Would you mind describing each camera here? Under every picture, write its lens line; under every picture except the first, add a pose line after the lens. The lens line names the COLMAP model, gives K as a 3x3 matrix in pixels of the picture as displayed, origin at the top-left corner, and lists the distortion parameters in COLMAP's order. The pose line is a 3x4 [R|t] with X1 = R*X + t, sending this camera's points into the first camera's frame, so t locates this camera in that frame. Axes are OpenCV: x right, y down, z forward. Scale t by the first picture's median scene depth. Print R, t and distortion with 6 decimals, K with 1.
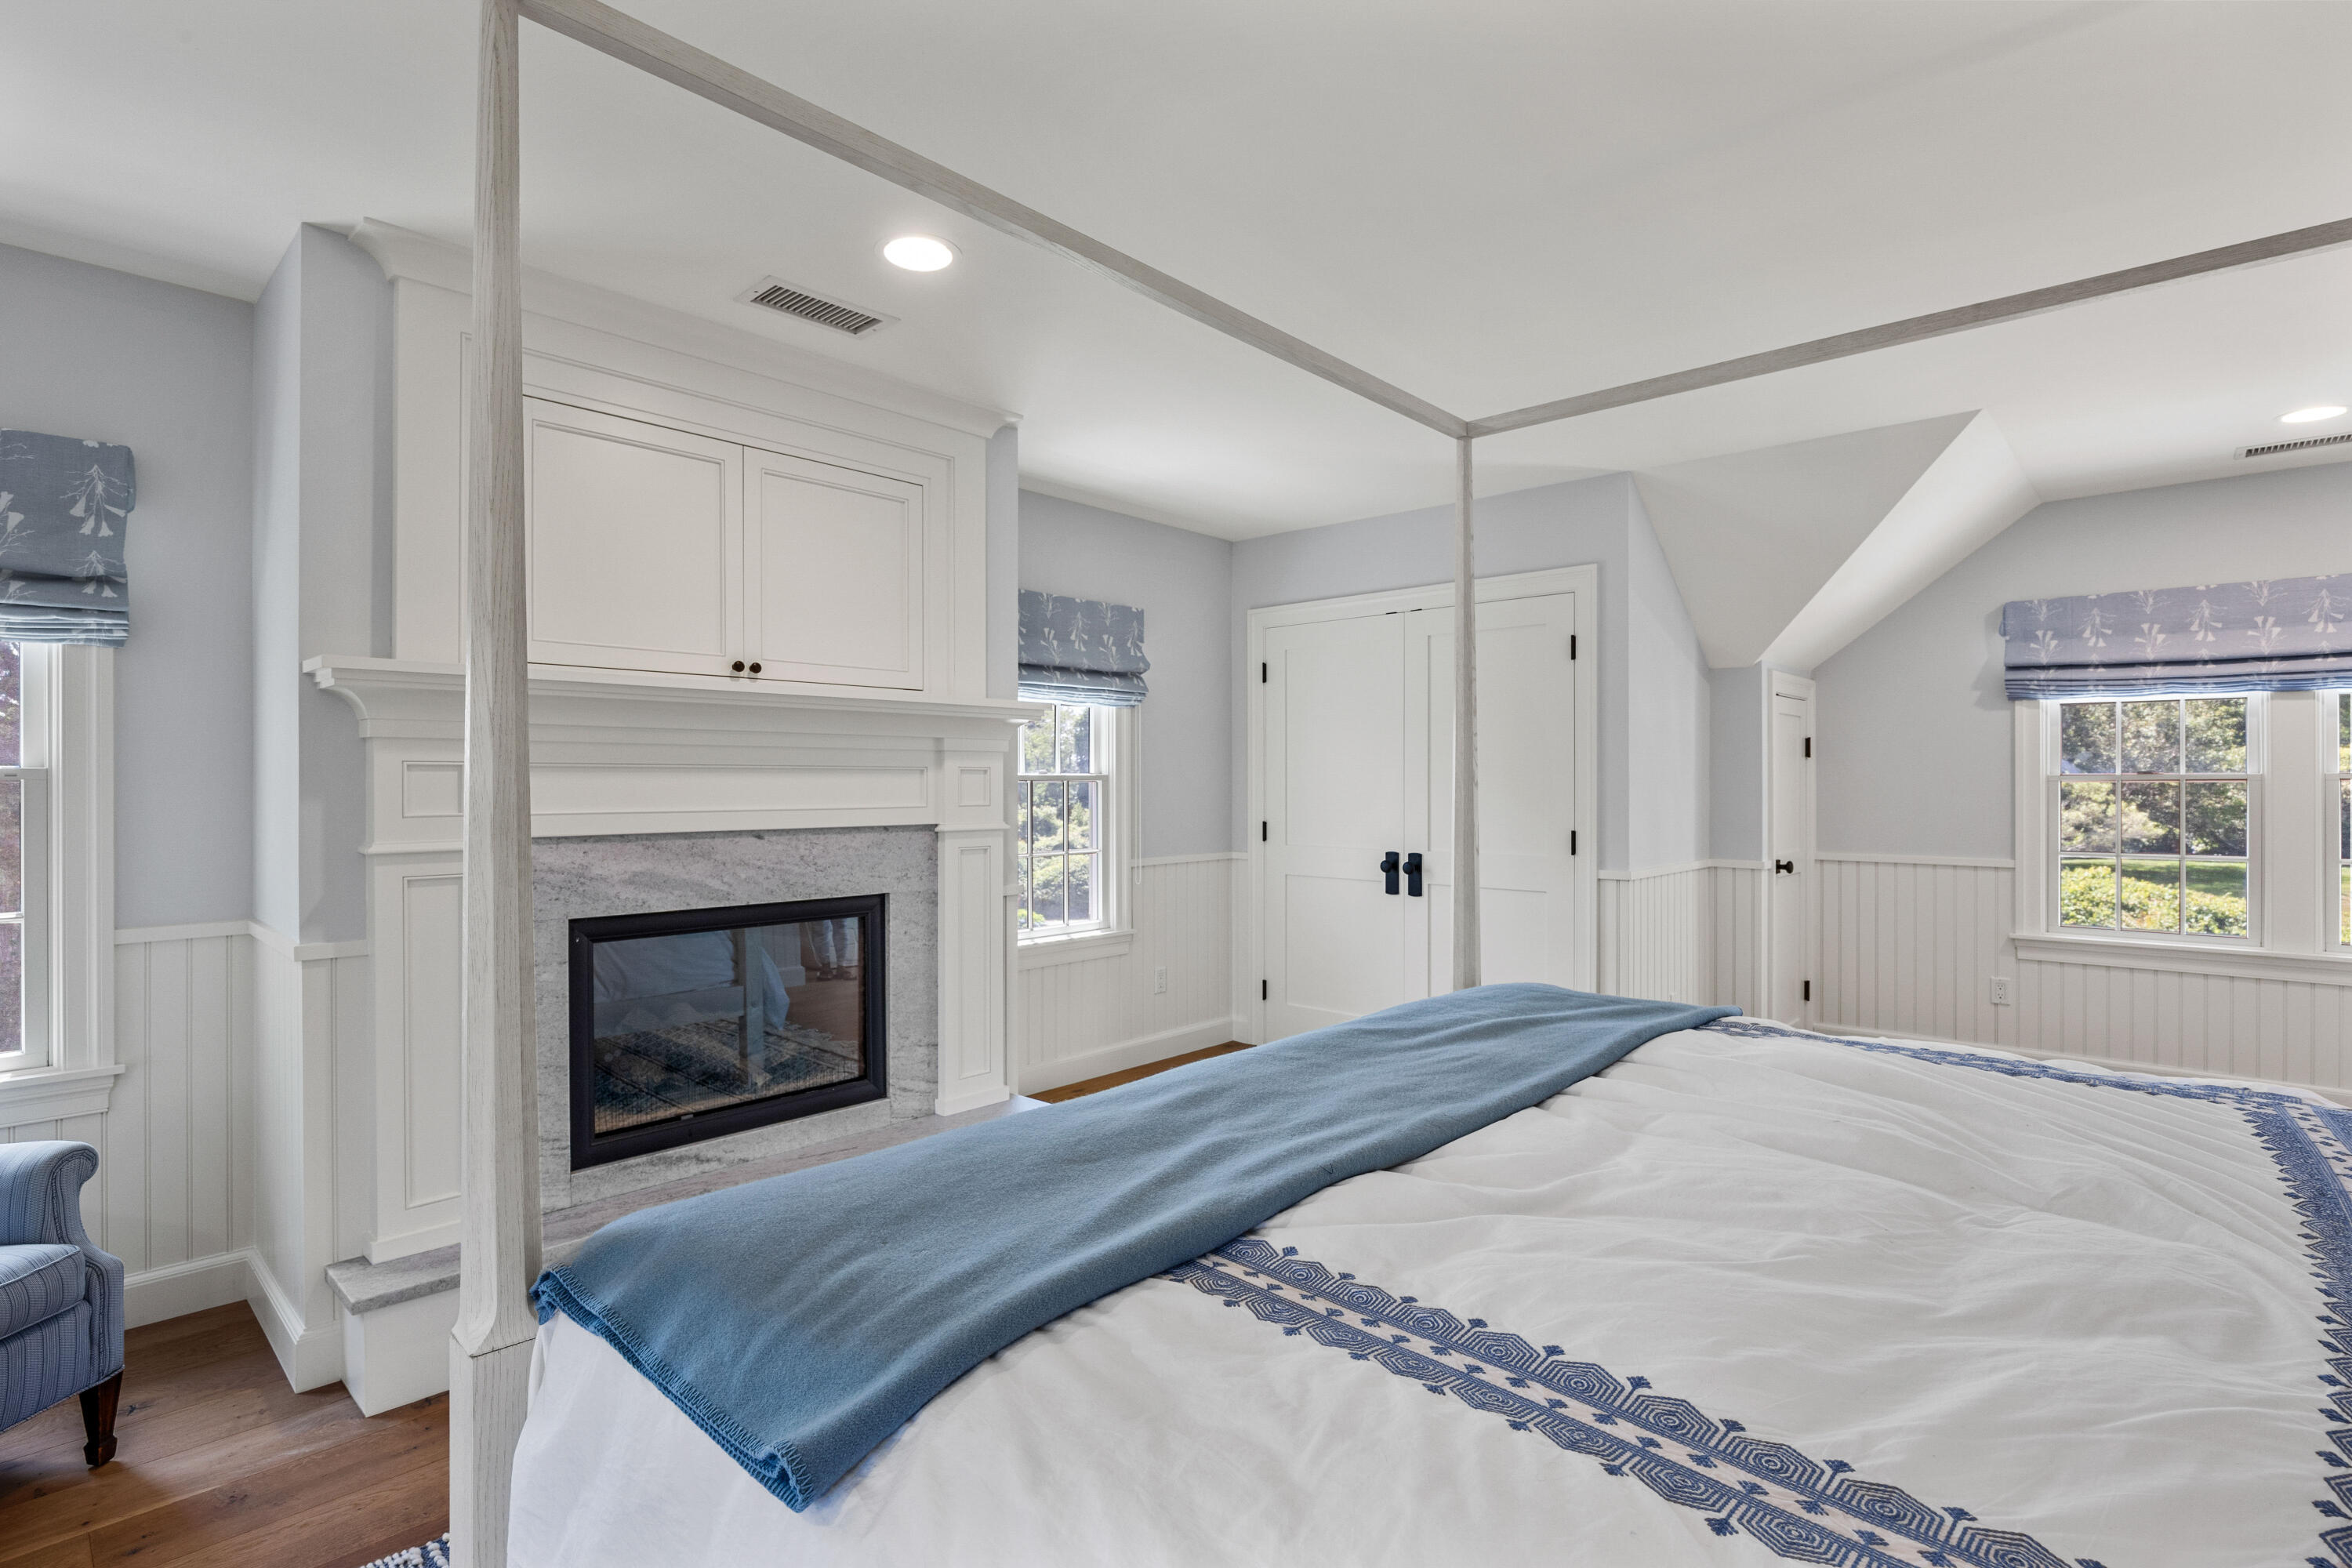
lens RADIAL K [[1170.5, 0, 1186.7], [0, 1170.5, 798.8], [0, 0, 1]] dist [-0.001571, 0.000093]
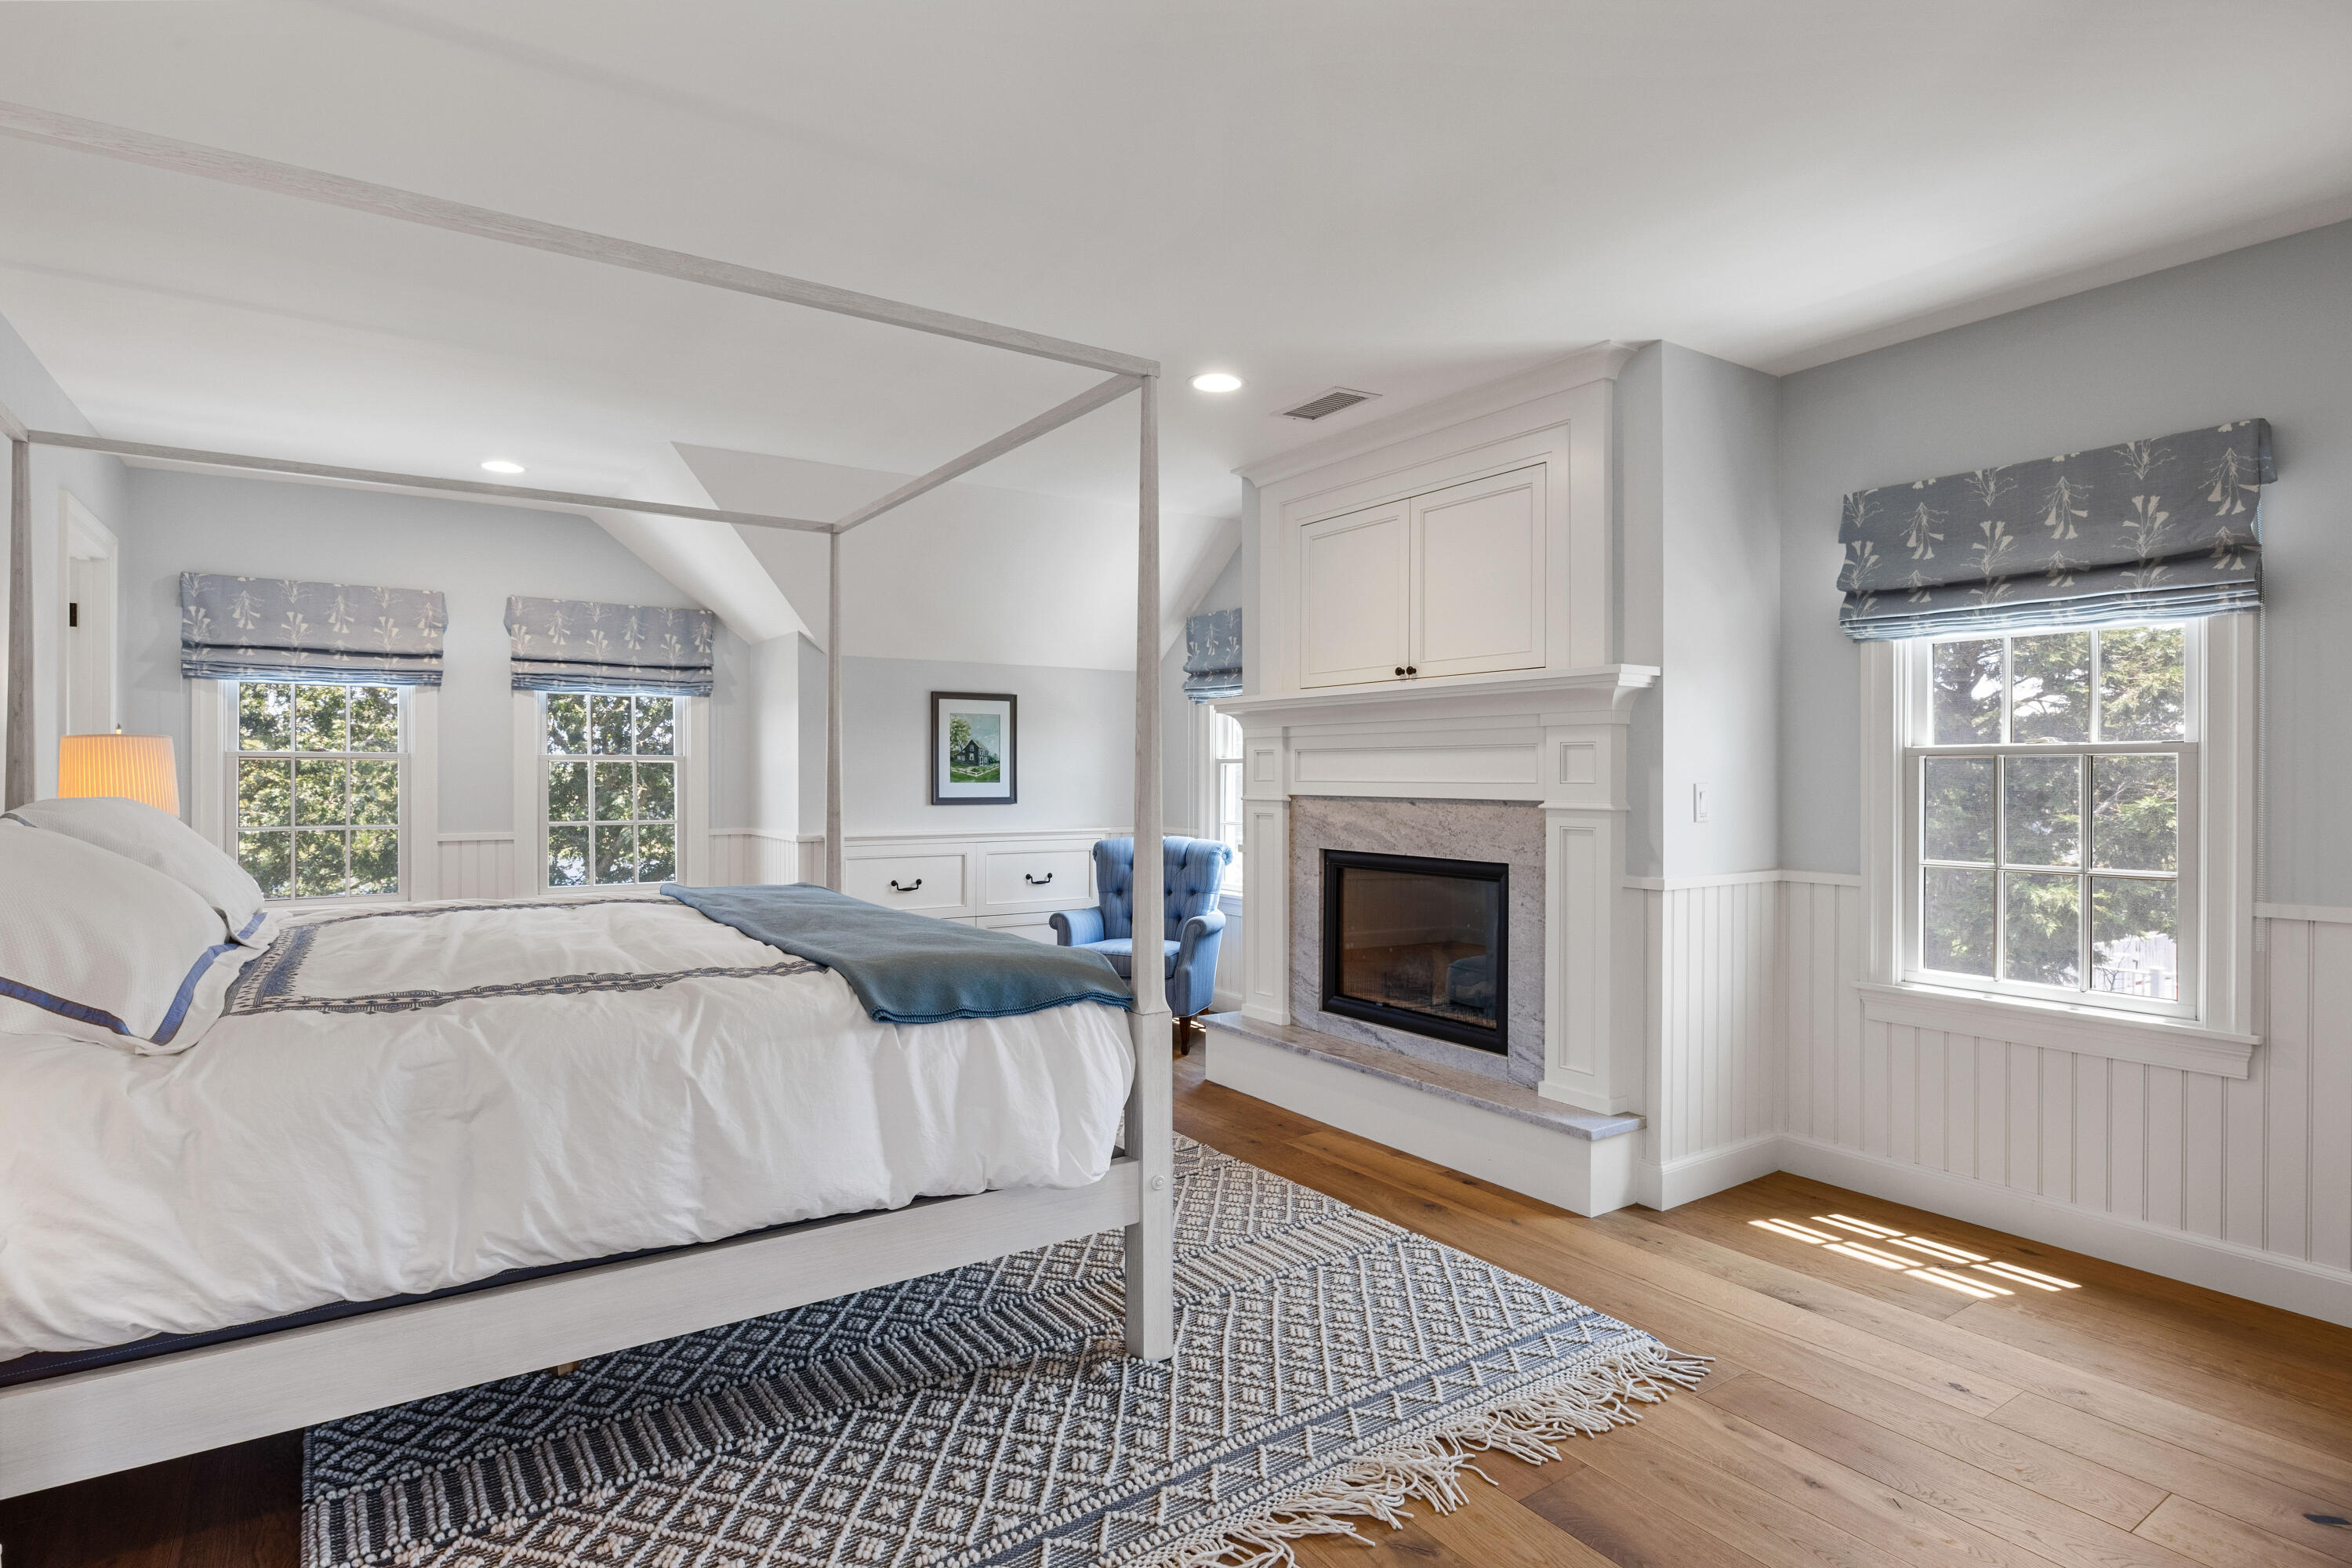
lens RADIAL K [[1220.6, 0, 1175.8], [0, 1220.6, 771.7], [0, 0, 1]] dist [-0.008393, -0.002565]
pose [[-0.252540, 0.007193, -0.967560, 0.898839], [-0.005535, 0.999945, 0.008878, -0.011015], [0.967571, 0.007597, -0.252486, 0.996376]]
